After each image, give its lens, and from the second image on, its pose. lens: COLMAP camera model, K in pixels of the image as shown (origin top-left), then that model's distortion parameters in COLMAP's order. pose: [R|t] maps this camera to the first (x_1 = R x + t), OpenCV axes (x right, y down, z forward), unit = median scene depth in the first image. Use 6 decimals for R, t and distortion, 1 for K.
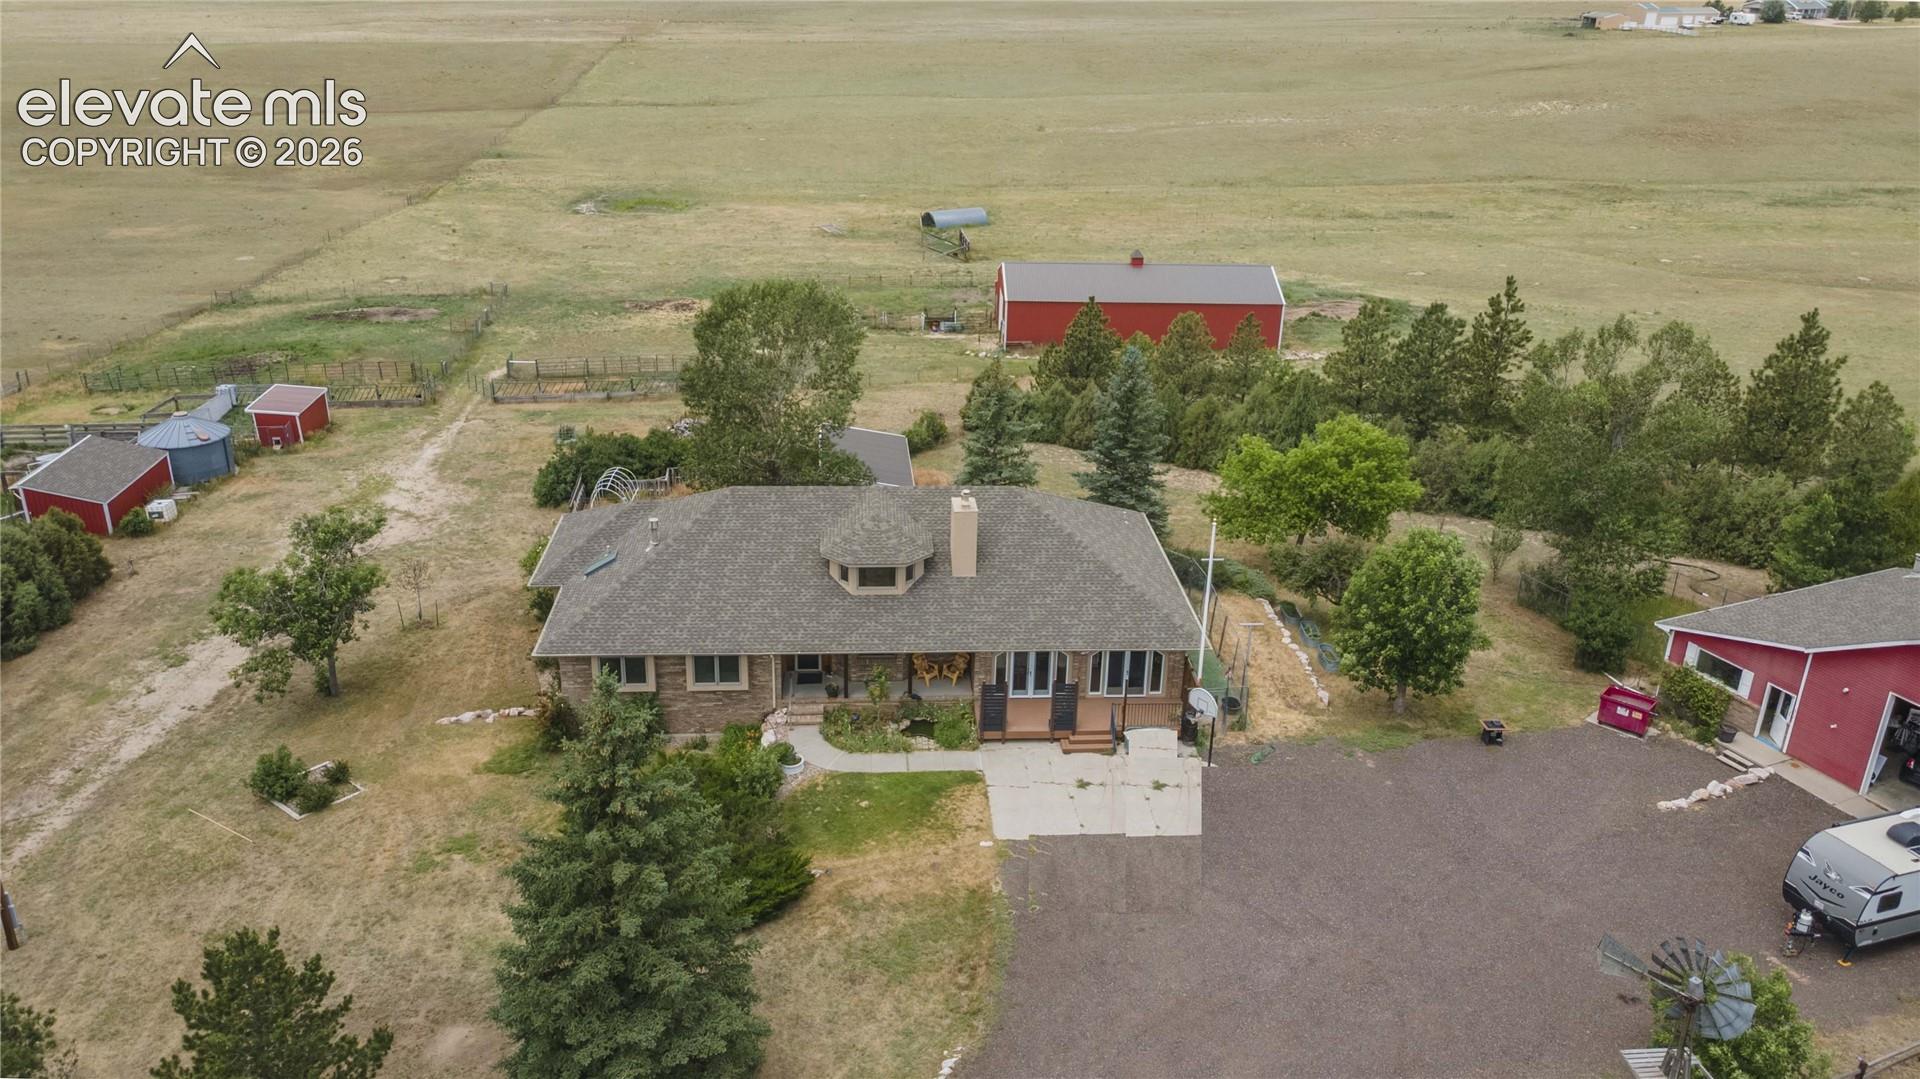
lens RADIAL K [[1426.9, 0, 941.2], [0, 1426.9, 539.3], [0, 0, 1]] dist [0.032815, 0.001869]
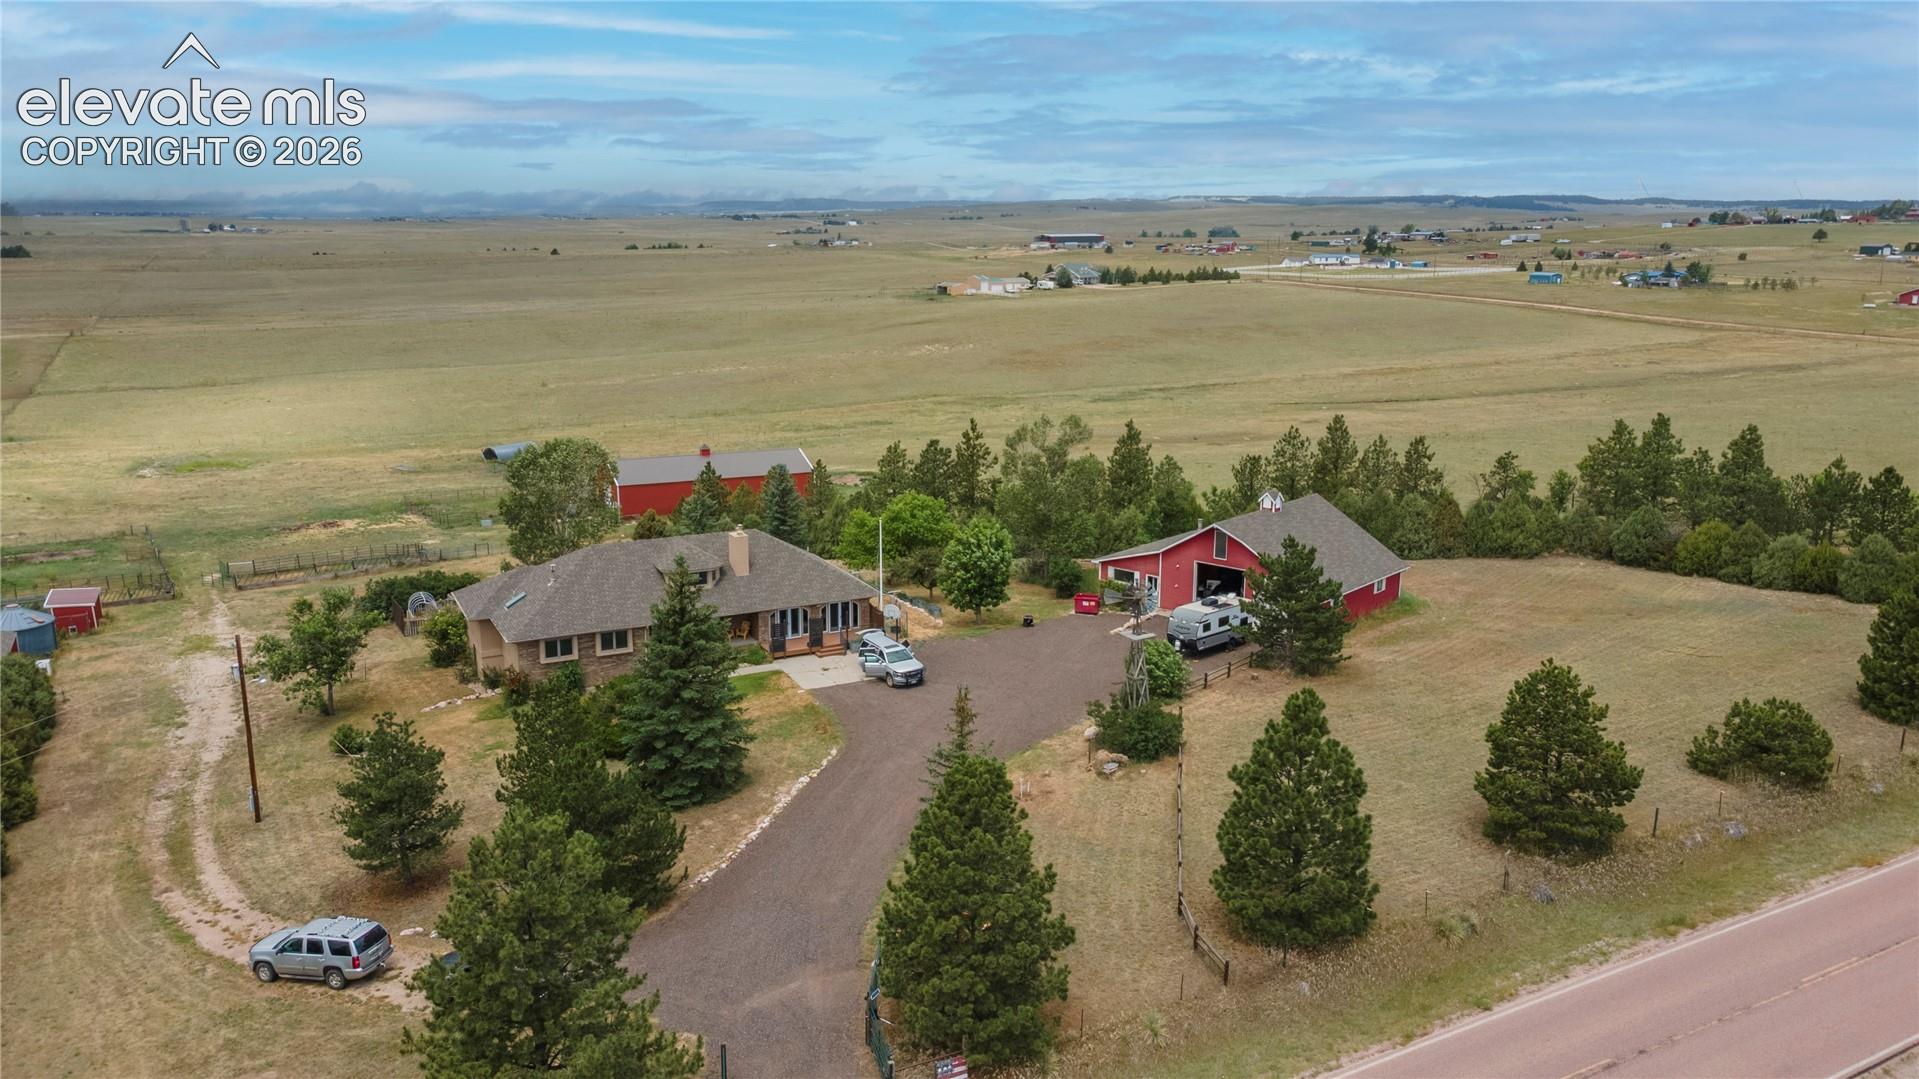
lens RADIAL K [[1426.1, 0, 947.2], [0, 1426.1, 531.4], [0, 0, 1]] dist [0.032815, 0.001869]
pose [[0.913244, -0.102366, 0.394344, -0.259105], [0.174869, 0.972715, -0.152469, 0.167734], [-0.367977, 0.208200, 0.906226, -0.403390]]
